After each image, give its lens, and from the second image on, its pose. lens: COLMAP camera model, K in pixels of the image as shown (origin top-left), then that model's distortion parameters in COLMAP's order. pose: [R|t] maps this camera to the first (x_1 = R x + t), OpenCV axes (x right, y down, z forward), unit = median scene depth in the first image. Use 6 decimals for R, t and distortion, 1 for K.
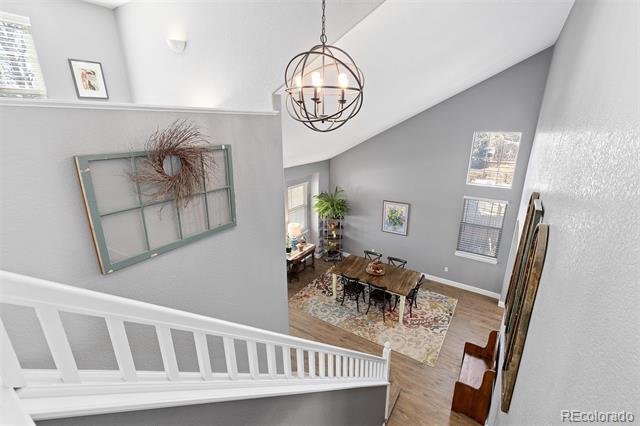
lens RADIAL K [[291.8, 0, 318.1], [0, 291.8, 211.9], [0, 0, 1]] dist [0.011153, -0.000874]
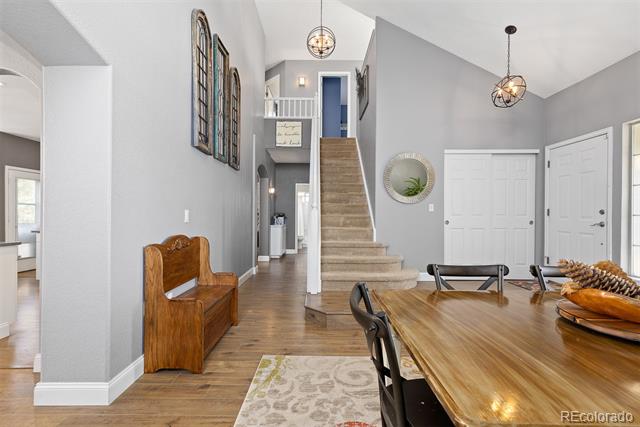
lens RADIAL K [[291.8, 0, 318.1], [0, 291.8, 212.4], [0, 0, 1]] dist [0.011153, -0.000874]
pose [[-0.832028, -0.005816, -0.554703, 0.414303], [-0.171976, 0.953384, 0.247959, 0.122439], [0.527403, 0.301704, -0.794242, 0.961284]]
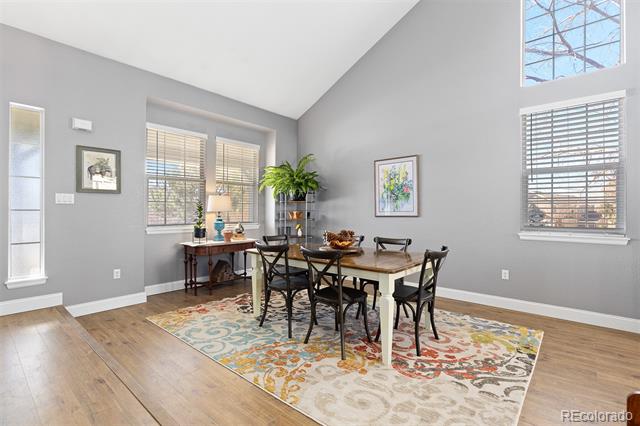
lens RADIAL K [[302.8, 0, 319.0], [0, 302.8, 210.2], [0, 0, 1]] dist [-0.000510, -0.000173]
pose [[0.992160, 0.002141, -0.124954, 0.211200], [-0.039996, 0.952706, -0.301251, 0.270383], [0.118399, 0.303887, 0.945322, 0.496013]]
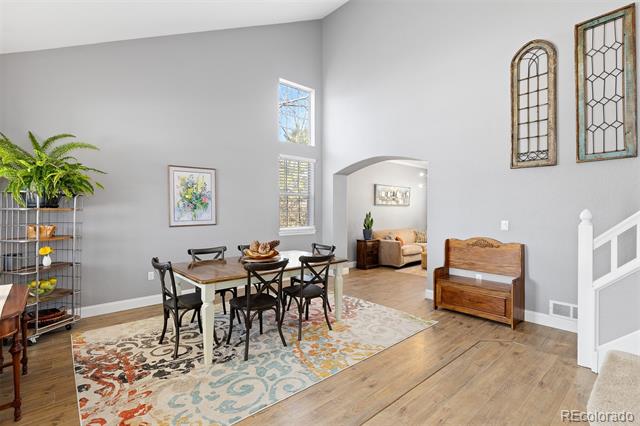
lens RADIAL K [[302.8, 0, 319.0], [0, 302.8, 210.2], [0, 0, 1]] dist [-0.000510, -0.000173]
pose [[0.258943, 0.002523, 0.965889, -0.262576], [0.288765, 0.954060, -0.079907, 0.180539], [-0.921718, 0.299606, 0.246318, 0.711852]]
